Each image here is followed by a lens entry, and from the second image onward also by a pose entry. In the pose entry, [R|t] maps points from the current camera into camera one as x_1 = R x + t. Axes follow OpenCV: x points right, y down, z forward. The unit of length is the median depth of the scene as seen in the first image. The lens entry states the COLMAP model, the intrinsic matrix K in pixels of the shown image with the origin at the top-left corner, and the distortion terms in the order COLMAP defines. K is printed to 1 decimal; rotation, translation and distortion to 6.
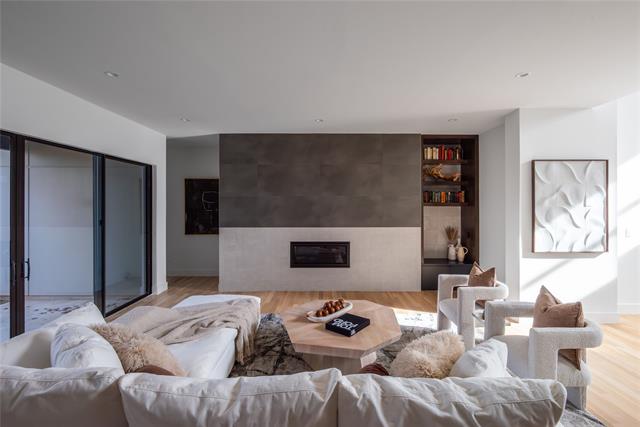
lens RADIAL K [[304.1, 0, 319.8], [0, 304.1, 216.6], [0, 0, 1]] dist [-0.007250, -0.001889]
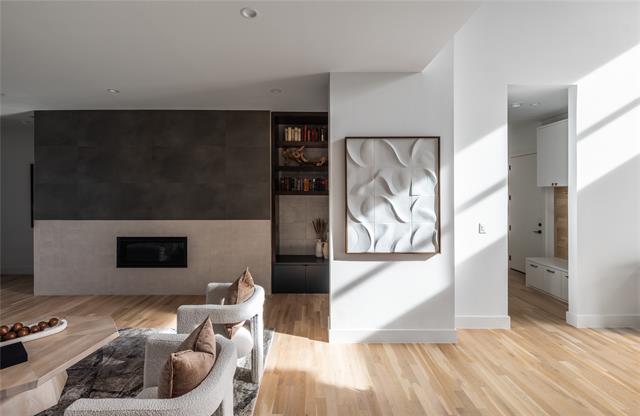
lens RADIAL K [[299.5, 0, 319.5], [0, 299.5, 205.5], [0, 0, 1]] dist [-0.015943, -0.001451]
pose [[0.999808, -0.000190, 0.019594, 0.457674], [0.000192, 1.000000, -0.000080, -0.005287], [-0.019594, 0.000084, 0.999808, 0.158147]]
